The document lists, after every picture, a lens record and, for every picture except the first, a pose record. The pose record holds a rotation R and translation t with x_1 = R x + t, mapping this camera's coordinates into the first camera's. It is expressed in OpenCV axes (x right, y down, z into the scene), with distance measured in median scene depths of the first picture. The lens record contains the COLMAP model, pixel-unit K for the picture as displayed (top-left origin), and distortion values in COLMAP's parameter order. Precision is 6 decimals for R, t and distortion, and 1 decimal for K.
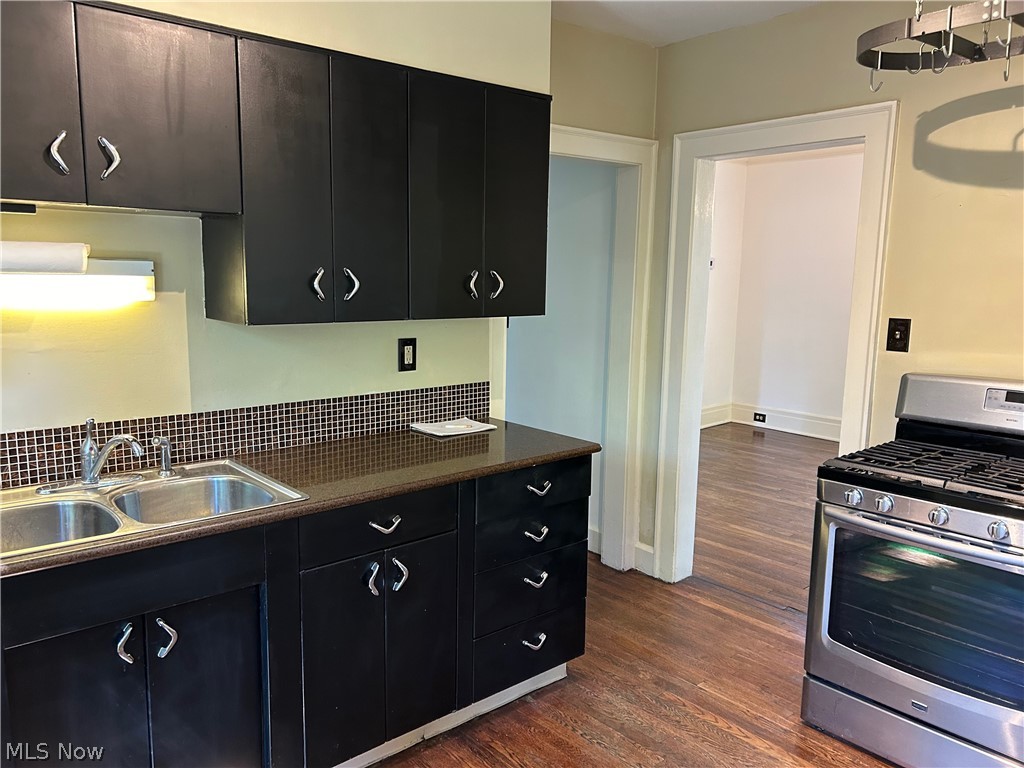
lens RADIAL K [[783.2, 0, 514.2], [0, 783.2, 395.8], [0, 0, 1]] dist [0.052918, -0.045850]
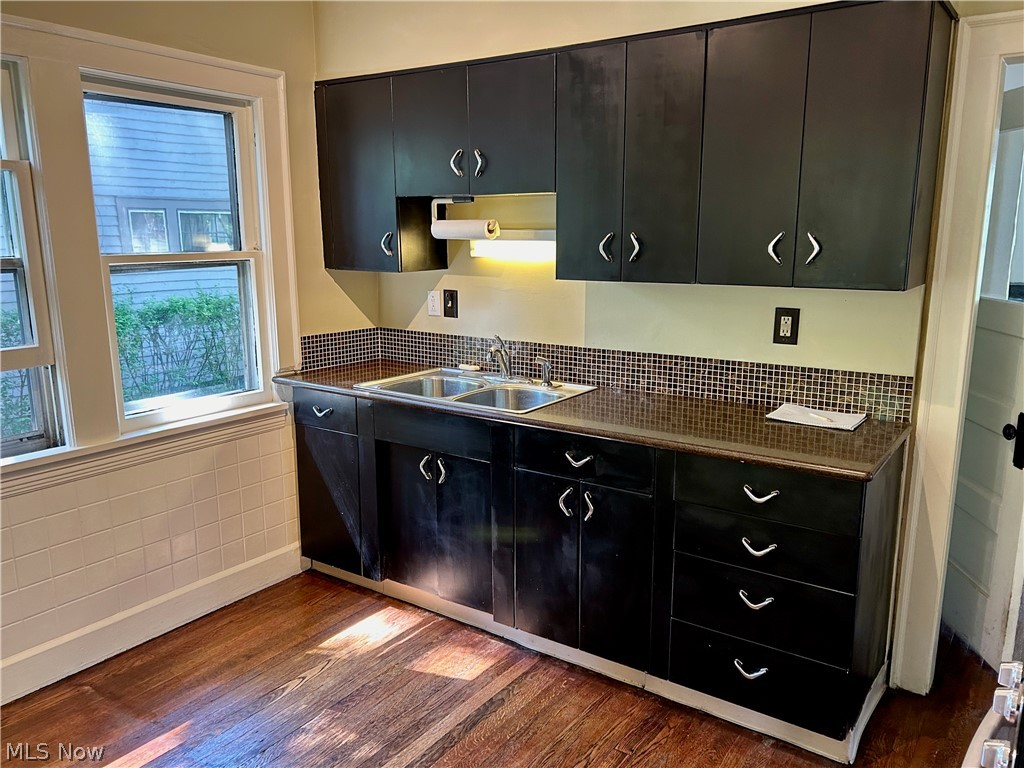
lens RADIAL K [[783.2, 0, 514.2], [0, 783.2, 395.8], [0, 0, 1]] dist [0.052918, -0.045850]
pose [[0.230389, 0.187872, -0.954791, 0.732195], [-0.143461, 0.977022, 0.157630, -0.078065], [0.962466, 0.100660, 0.252047, 0.513066]]
